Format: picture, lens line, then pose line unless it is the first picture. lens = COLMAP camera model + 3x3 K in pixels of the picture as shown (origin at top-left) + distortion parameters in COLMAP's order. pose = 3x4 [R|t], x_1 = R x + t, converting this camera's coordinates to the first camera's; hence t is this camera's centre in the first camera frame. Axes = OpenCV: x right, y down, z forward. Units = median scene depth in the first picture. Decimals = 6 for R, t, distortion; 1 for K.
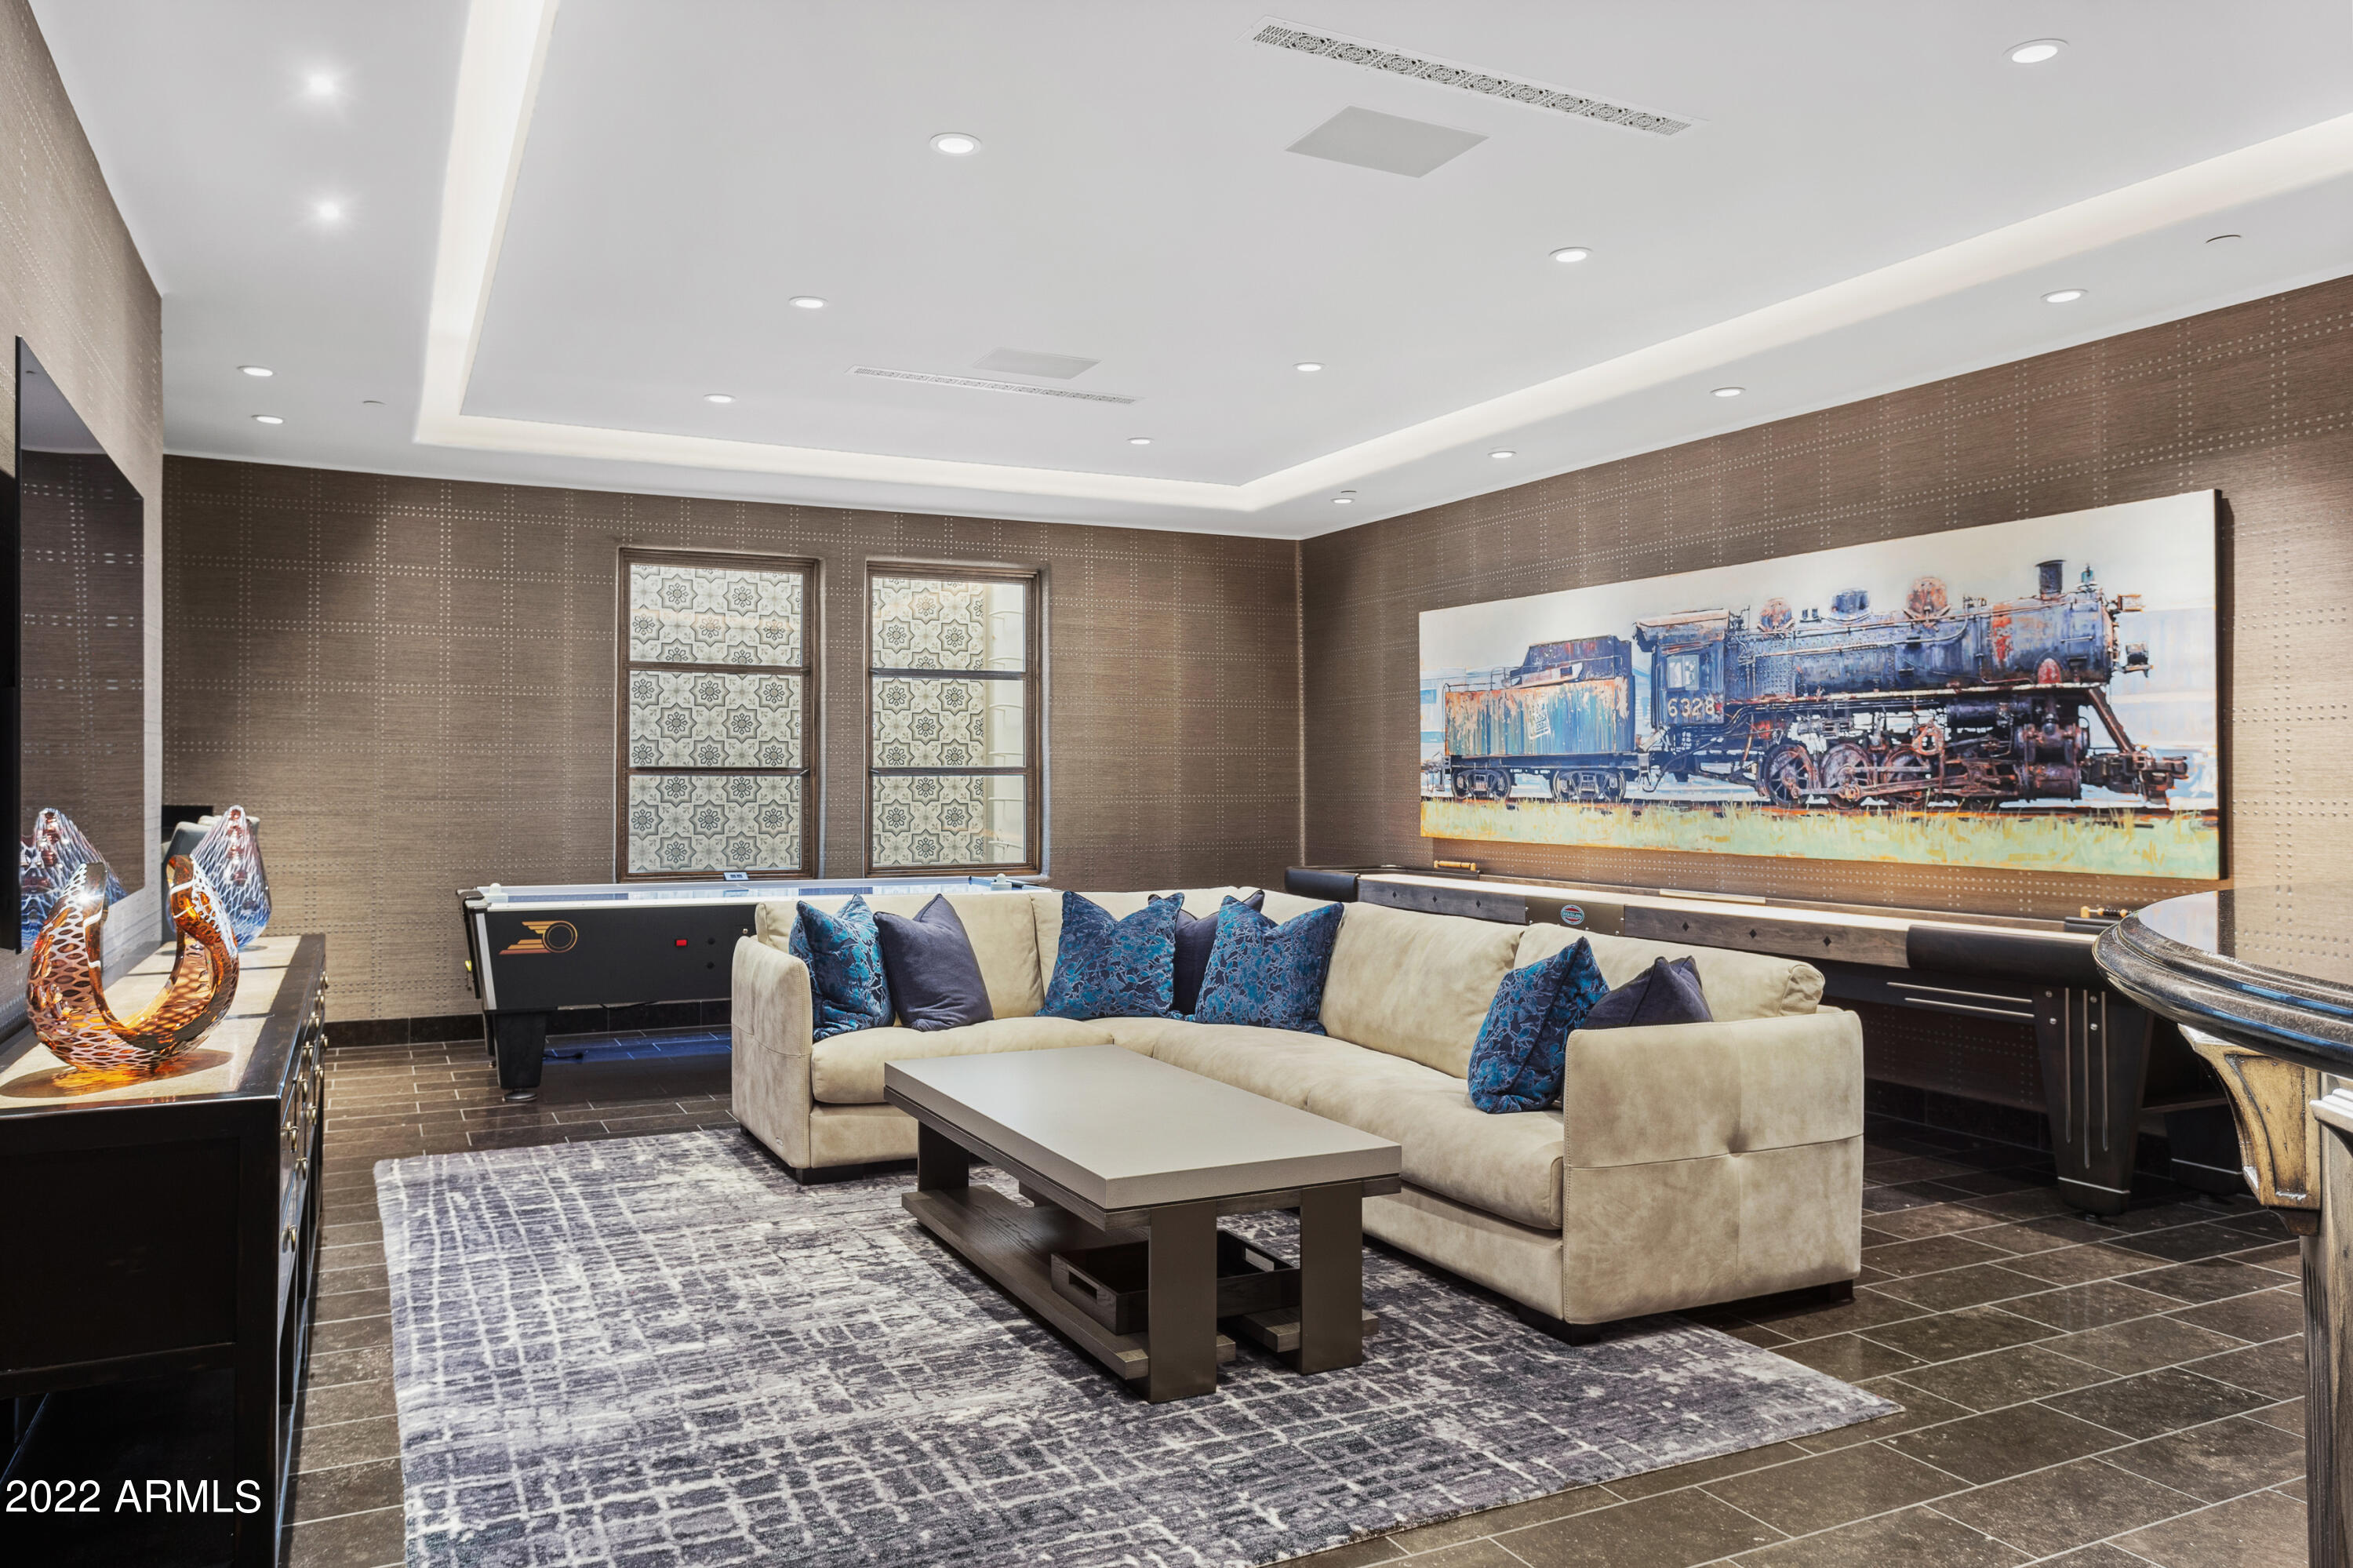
lens RADIAL K [[1680.6, 0, 1180.5], [0, 1680.6, 855.5], [0, 0, 1]] dist [-0.004043, 0.004050]
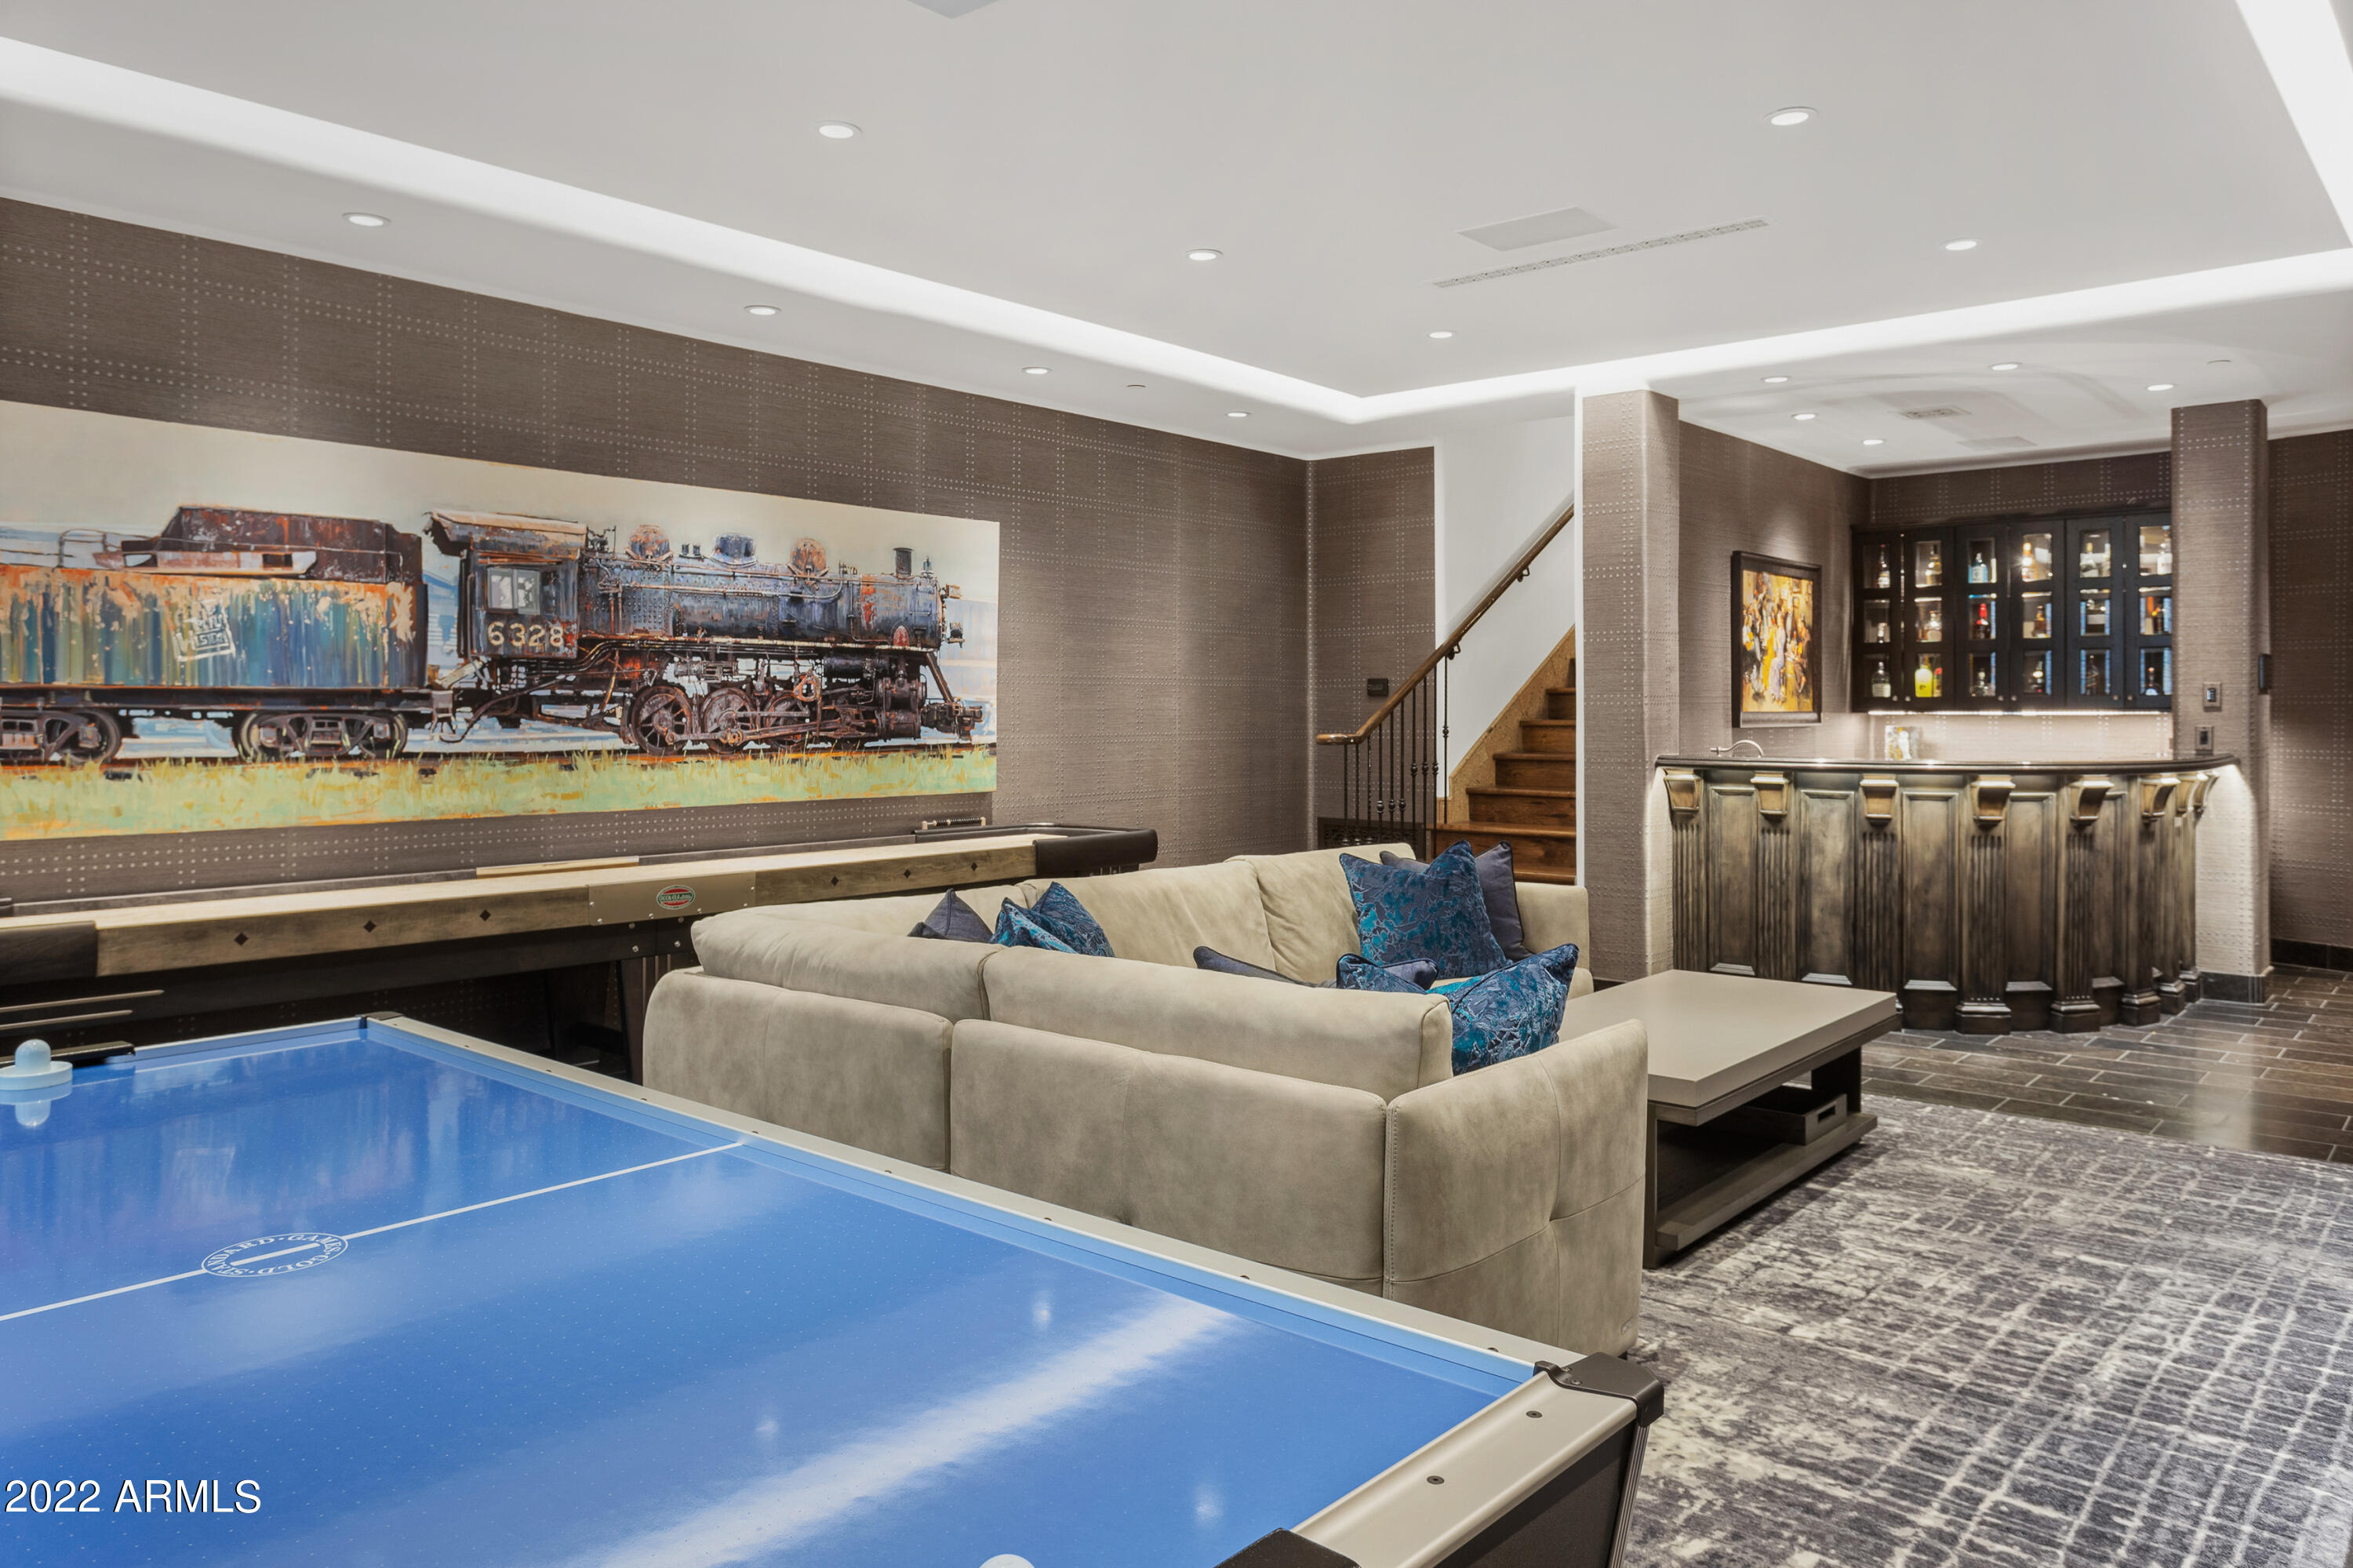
lens RADIAL K [[1612.0, 0, 1176.5], [0, 1612.0, 784.0], [0, 0, 1]] dist [-0.003374, 0.003563]
pose [[-0.396334, -0.044206, 0.917042, -0.598252], [0.038399, 0.997168, 0.064664, -0.062673], [-0.917303, 0.060842, -0.393514, 1.158469]]
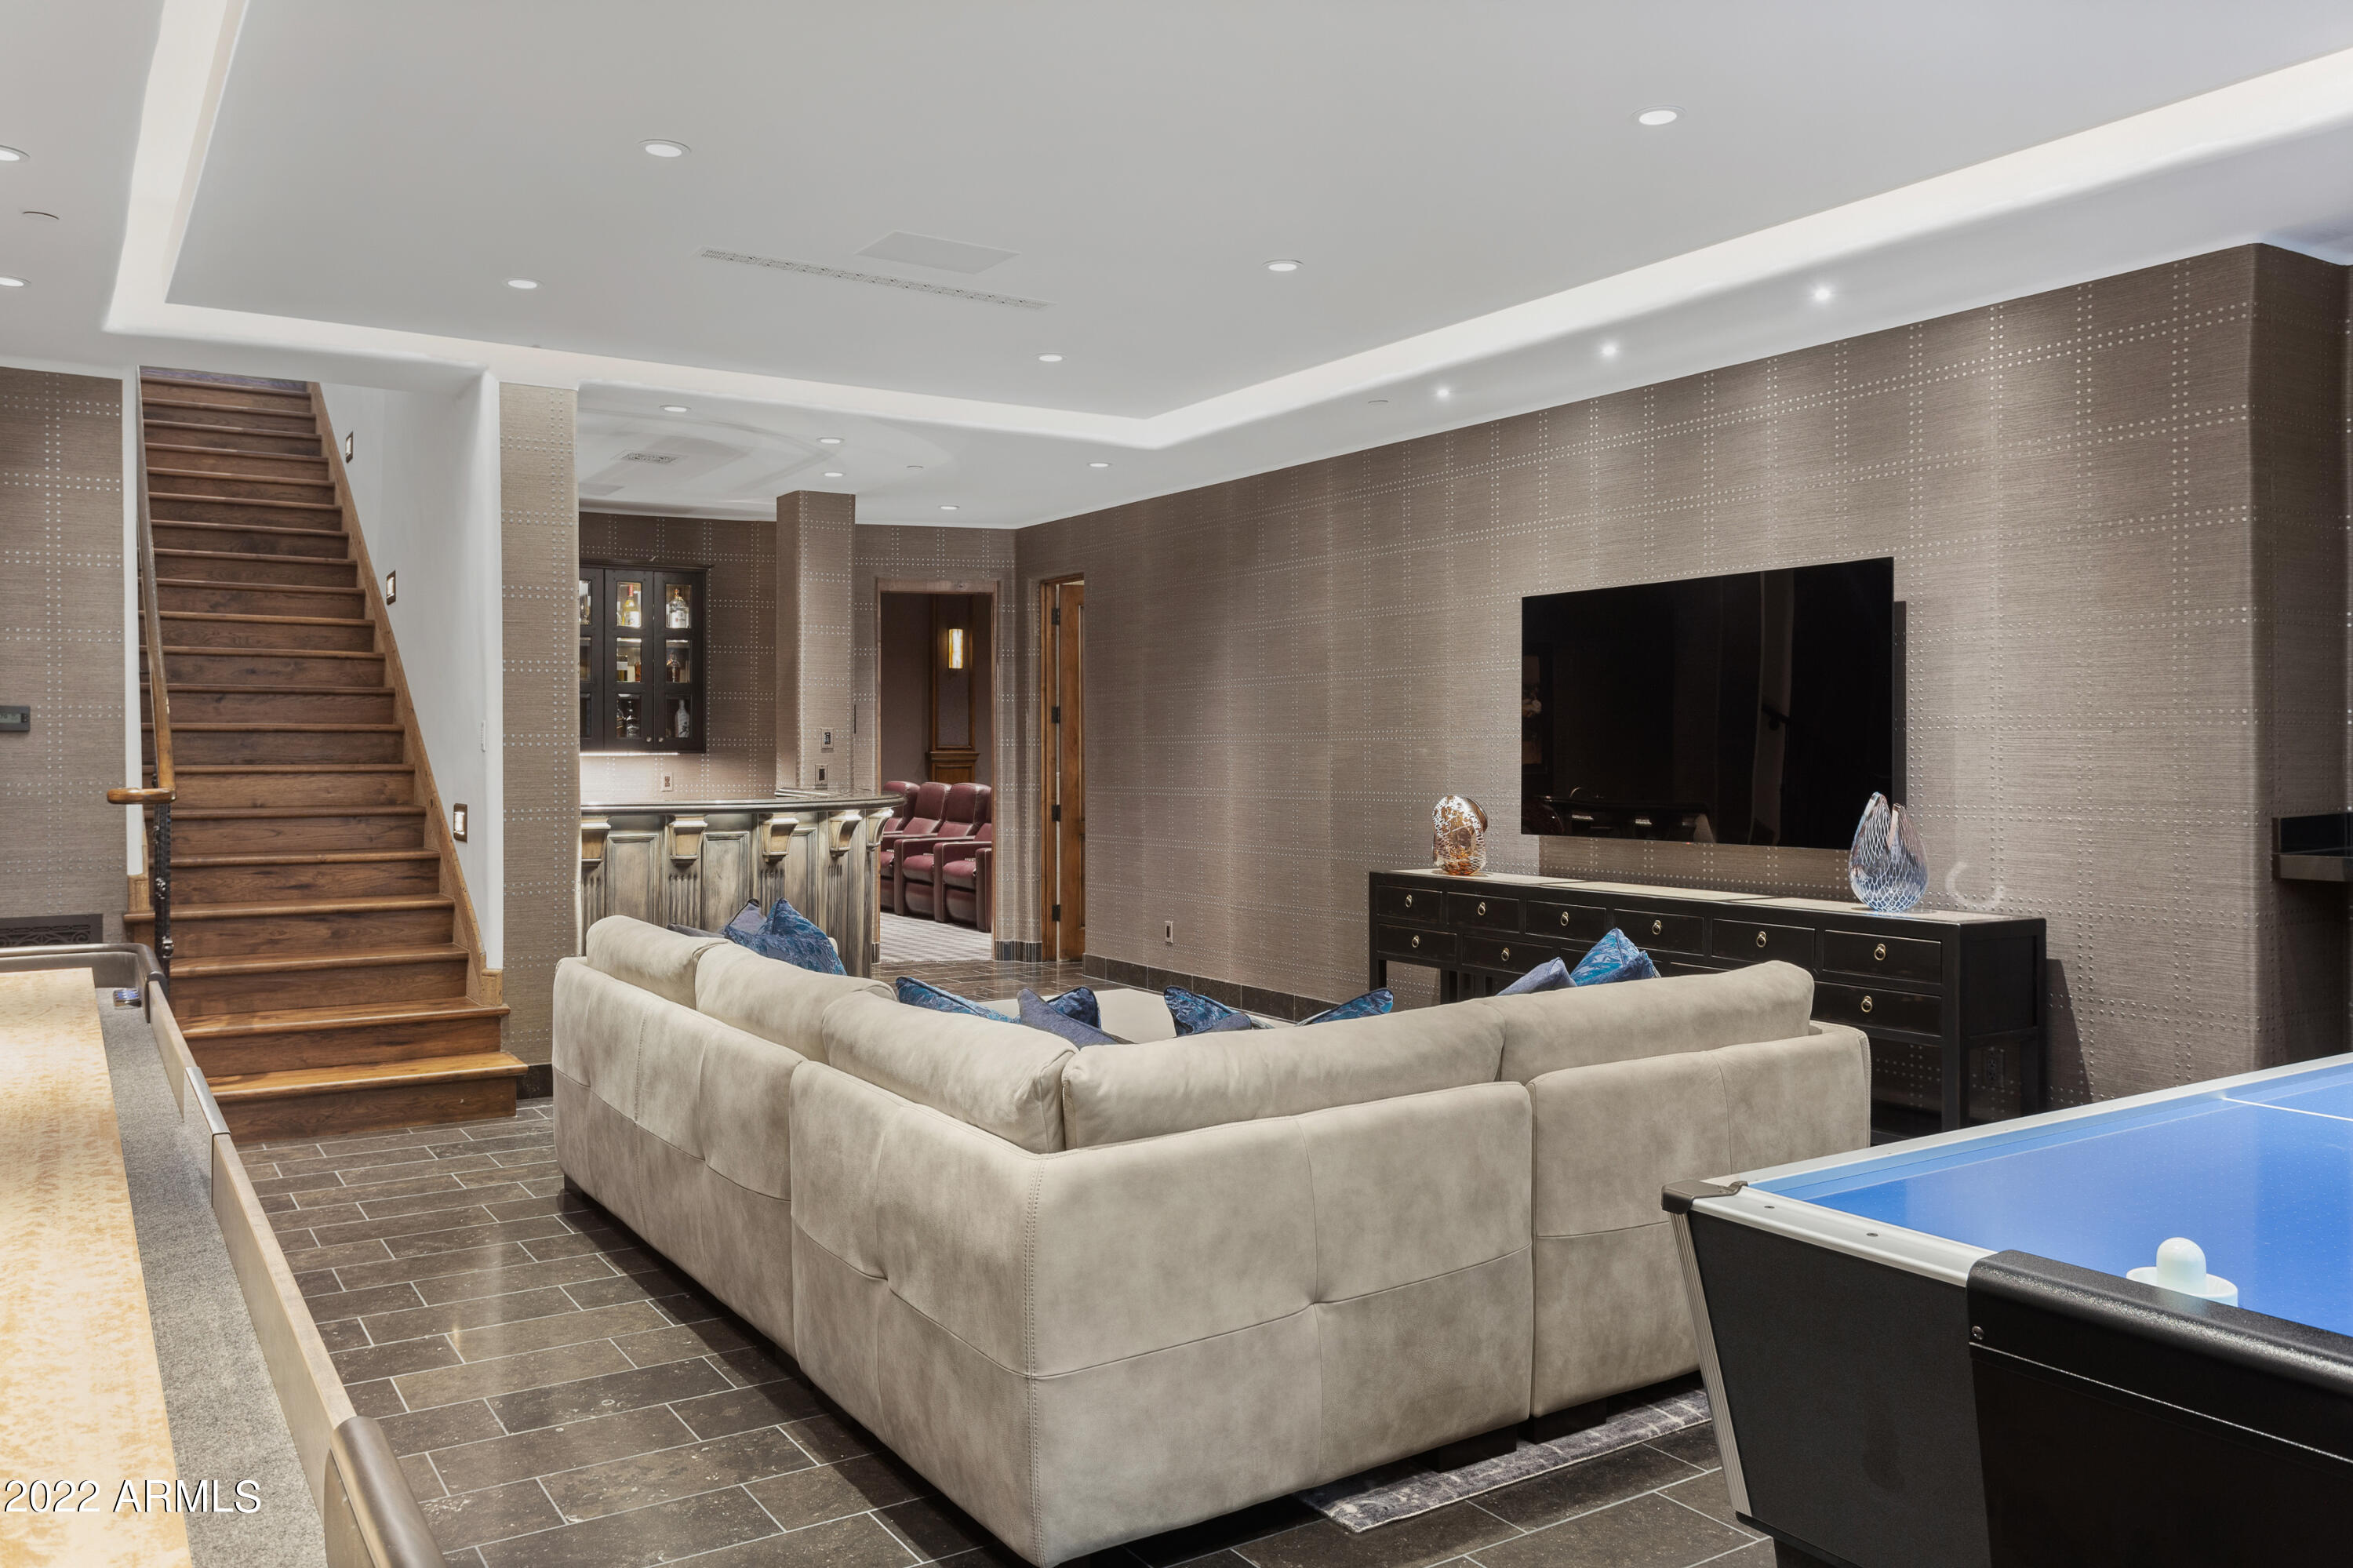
lens RADIAL K [[1739.8, 0, 1176.5], [0, 1739.8, 784.0], [0, 0, 1]] dist [-0.001441, -0.000540]
pose [[-0.992303, 0.004013, -0.123772, 0.072134], [-0.003656, 0.998090, 0.061676, -0.076146], [0.123783, 0.061653, -0.990392, 1.522466]]
